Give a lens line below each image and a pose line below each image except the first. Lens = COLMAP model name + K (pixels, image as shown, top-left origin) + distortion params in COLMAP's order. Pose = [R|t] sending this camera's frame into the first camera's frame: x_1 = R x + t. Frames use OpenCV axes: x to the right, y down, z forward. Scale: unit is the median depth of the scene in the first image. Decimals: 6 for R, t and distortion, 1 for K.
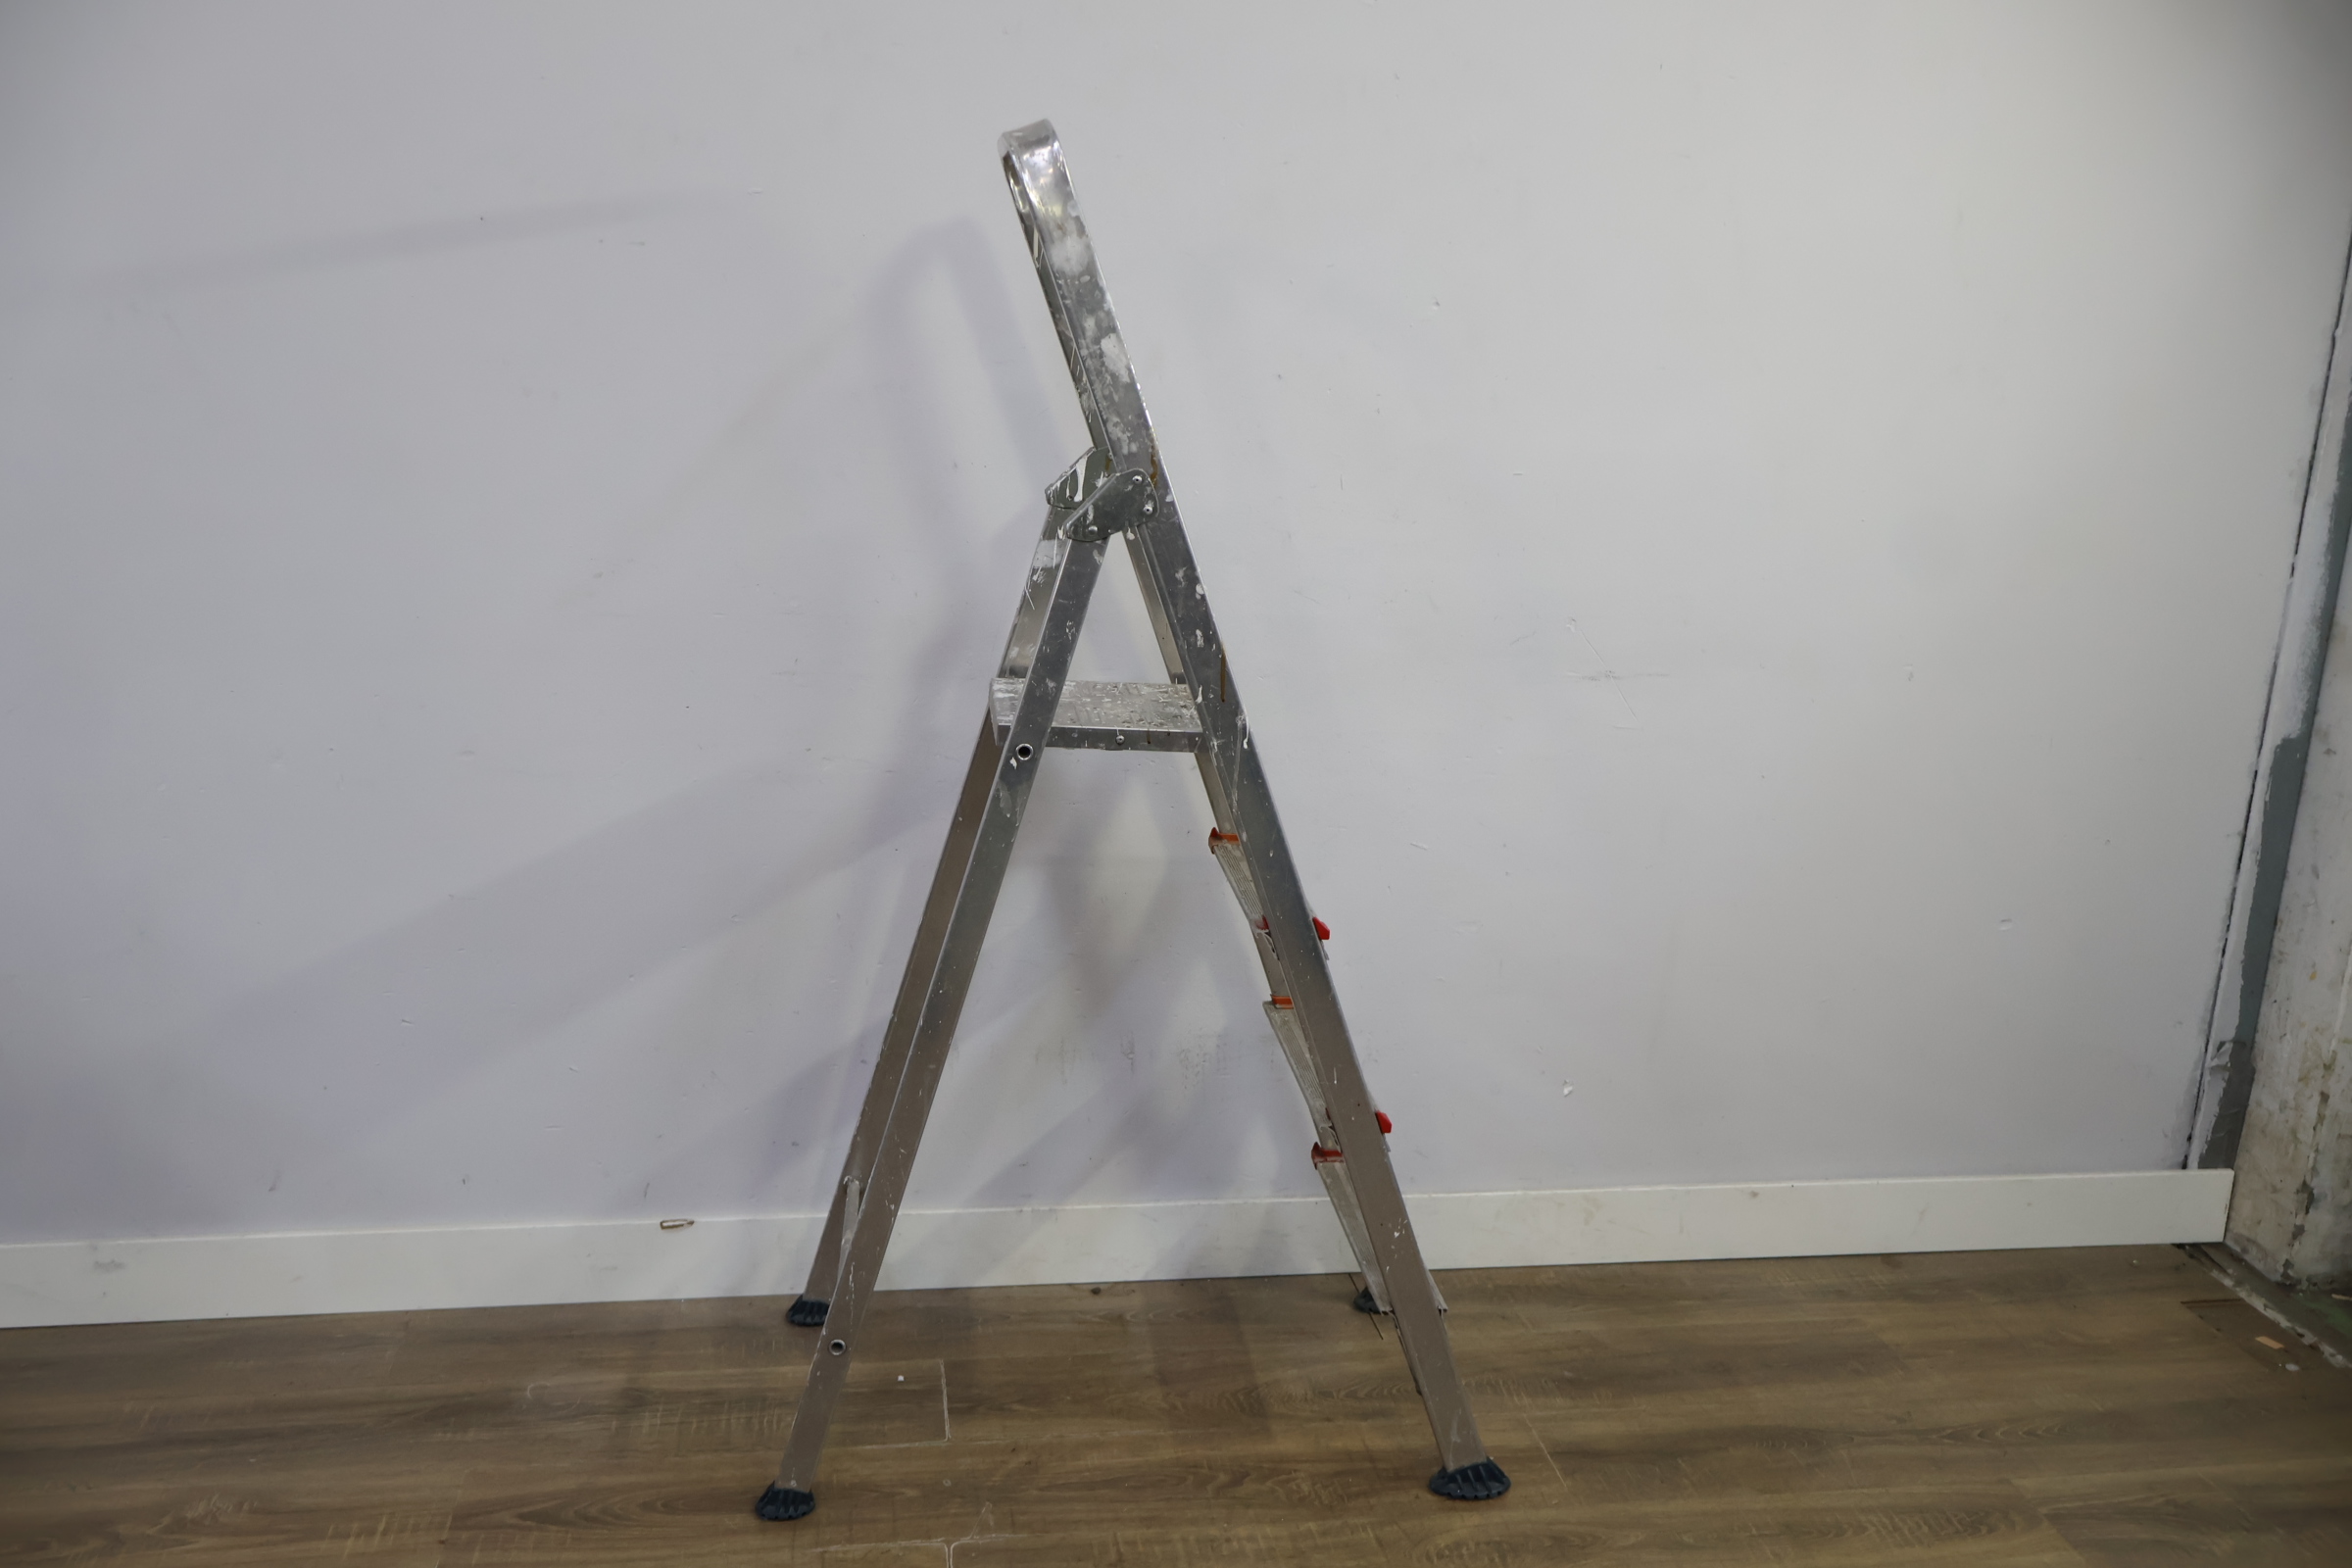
lens RADIAL K [[2038.2, 0, 1174.5], [0, 2038.2, 786.9], [0, 0, 1]] dist [-0.004152, -0.004944]
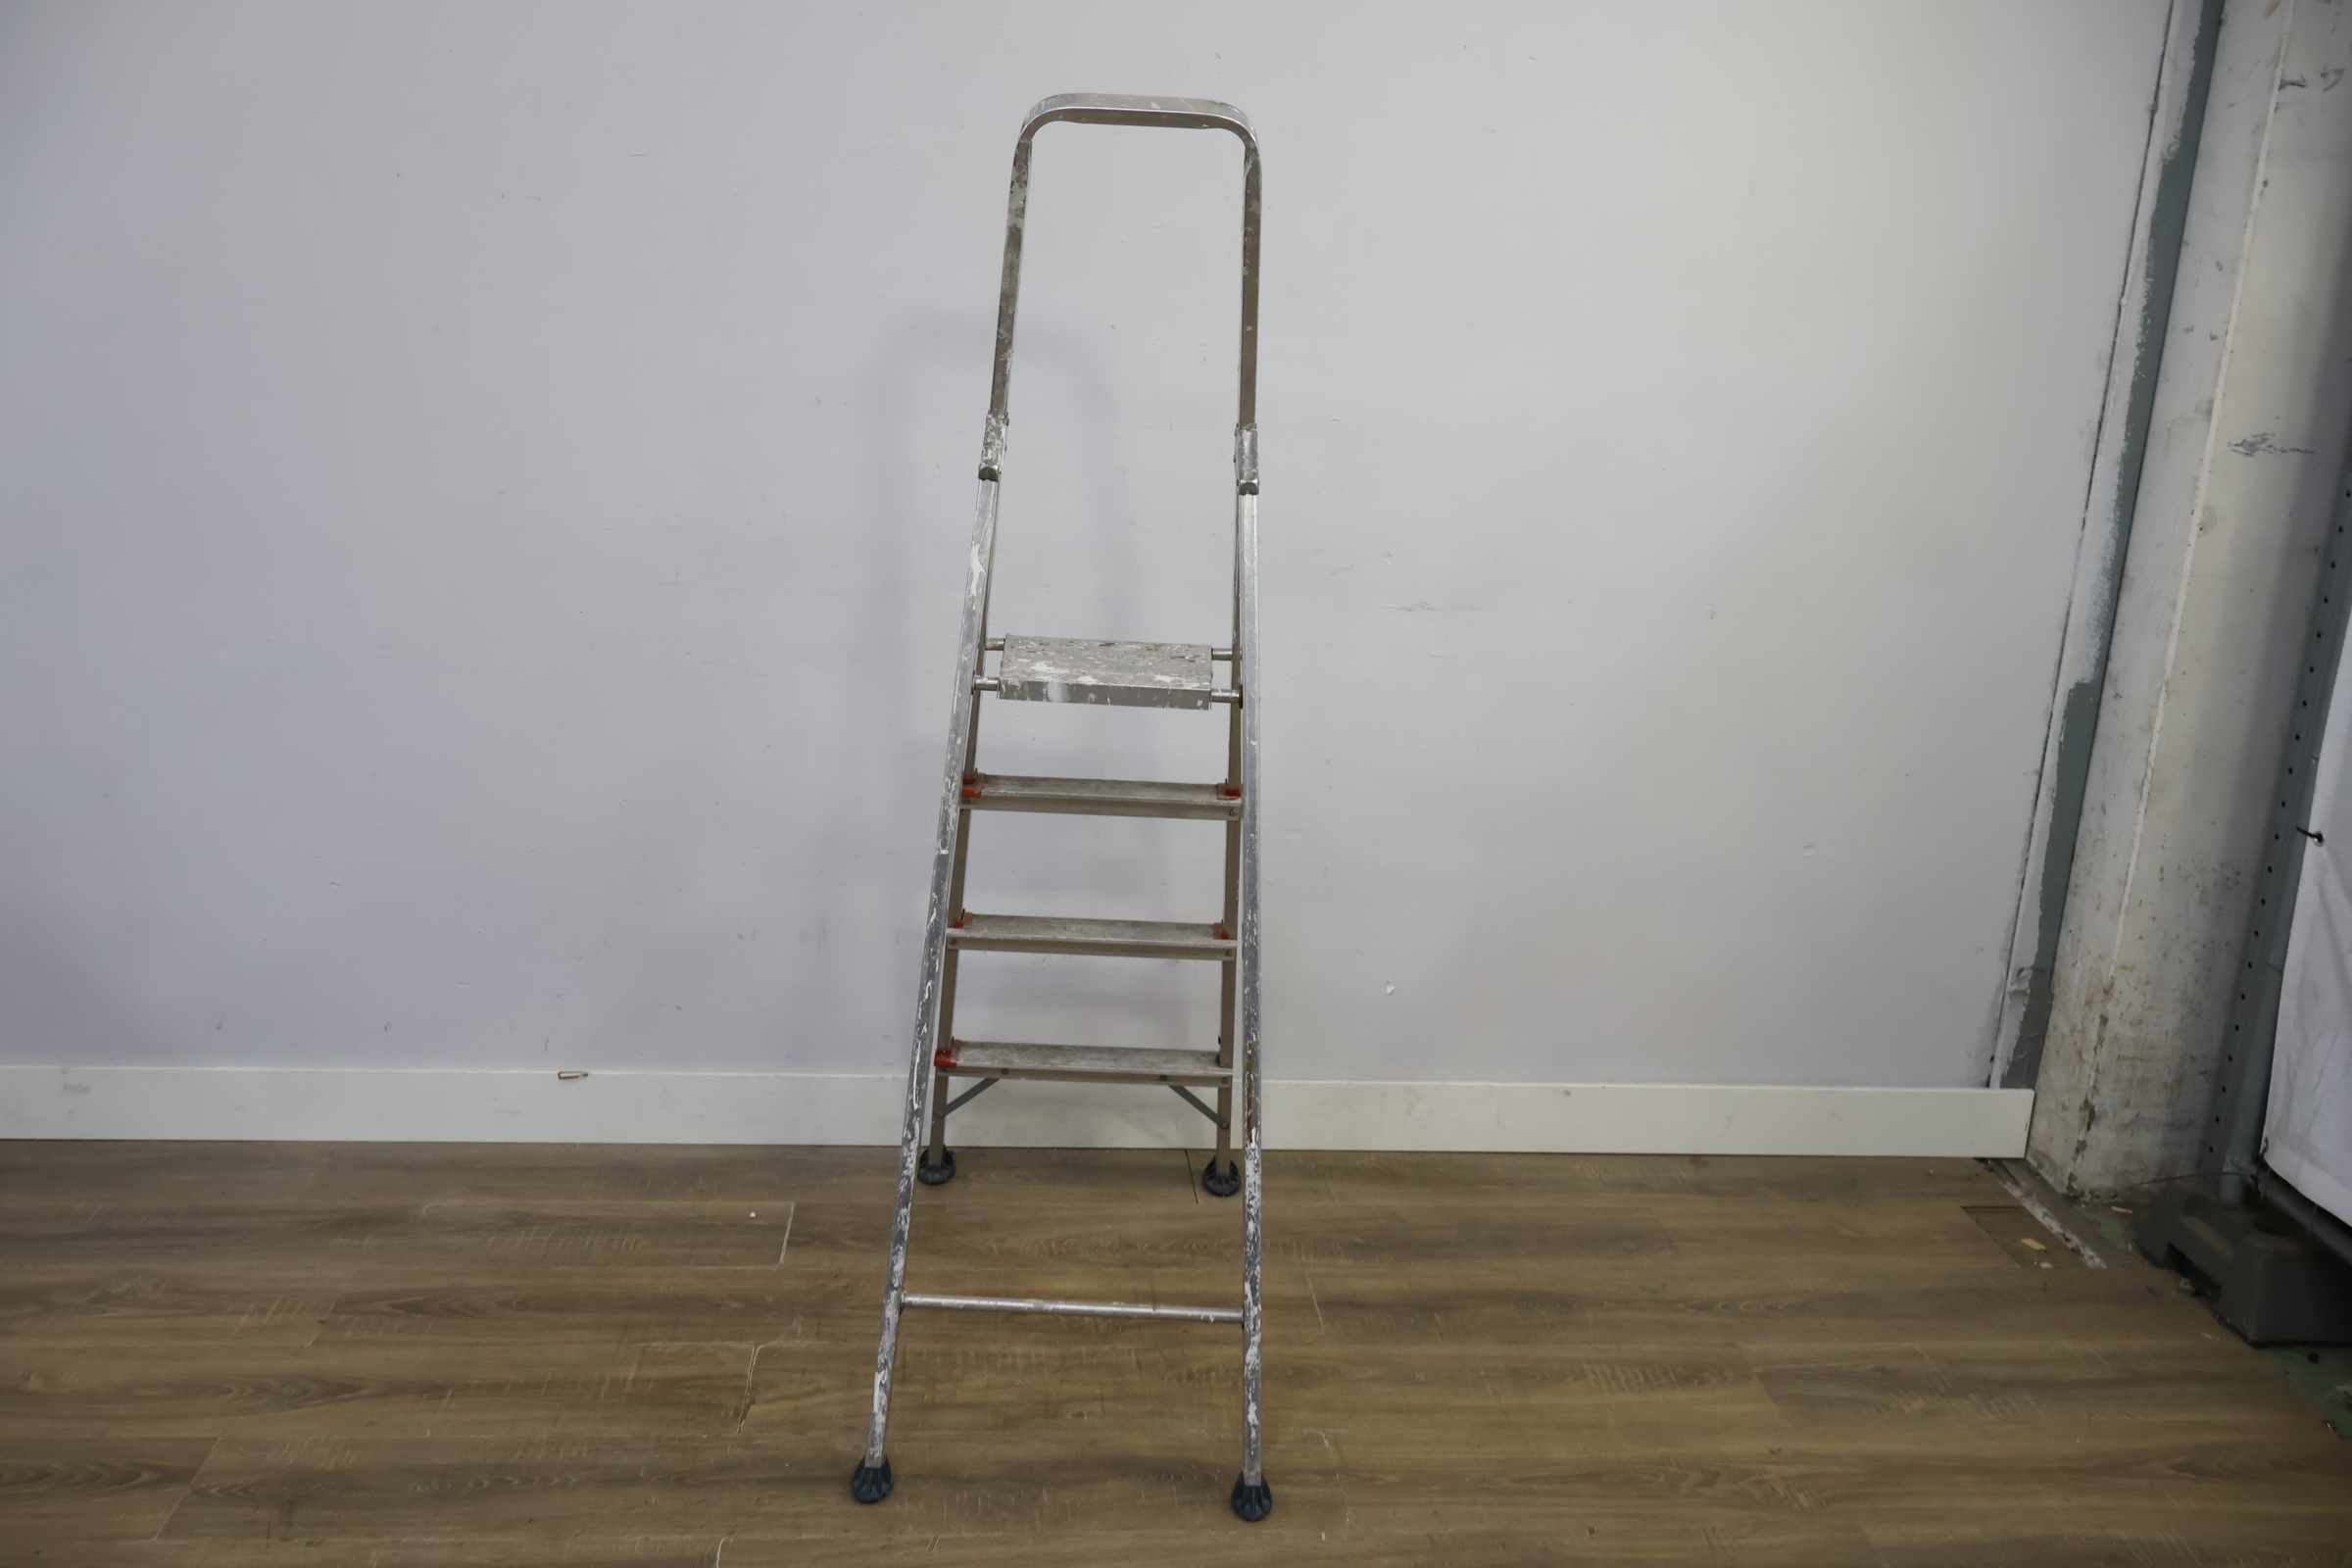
lens RADIAL K [[2030.0, 0, 1170.3], [0, 2030.0, 774.1], [0, 0, 1]] dist [-0.019919, 0.012455]
pose [[0.997744, 0.028127, -0.060962, 0.145018], [-0.027585, 0.999572, 0.009702, 0.028215], [0.061209, -0.007998, 0.998093, -0.090957]]
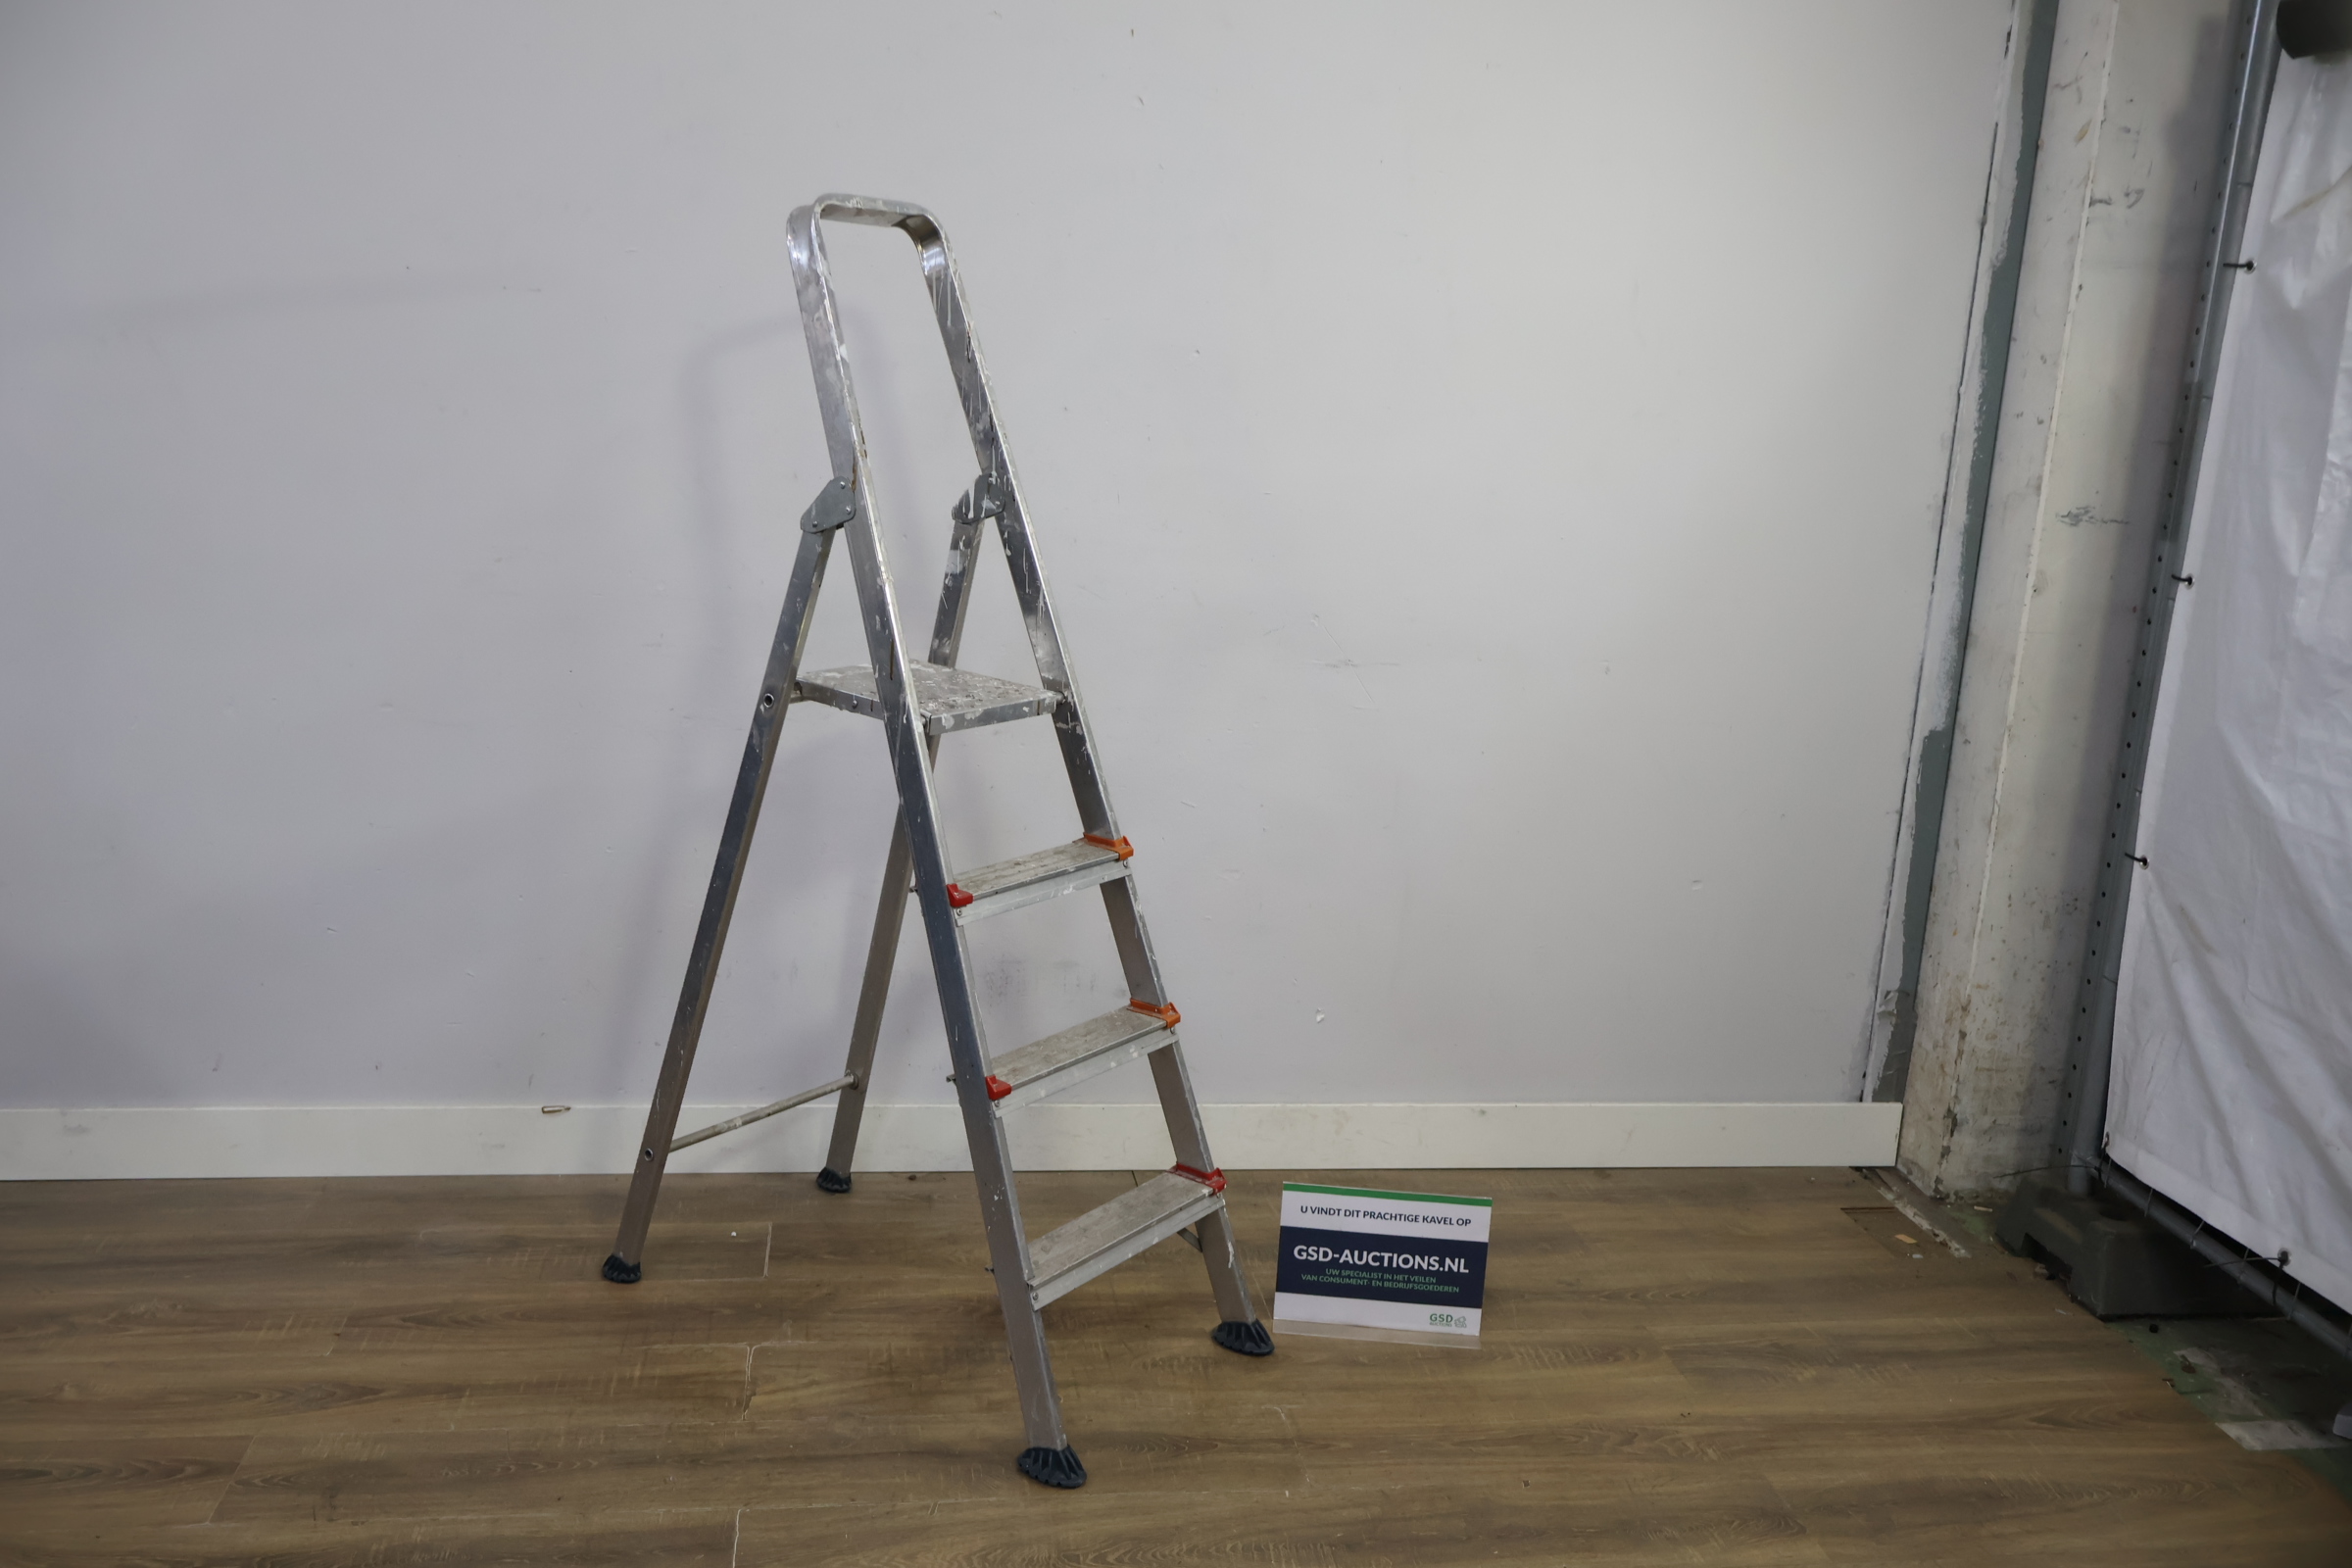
lens RADIAL K [[2022.2, 0, 1173.6], [0, 2022.2, 775.3], [0, 0, 1]] dist [-0.014658, -0.003707]
pose [[0.999848, 0.017375, 0.001396, 0.109091], [-0.017313, 0.999198, -0.036100, 0.054987], [-0.002023, 0.036070, 0.999347, -0.181043]]
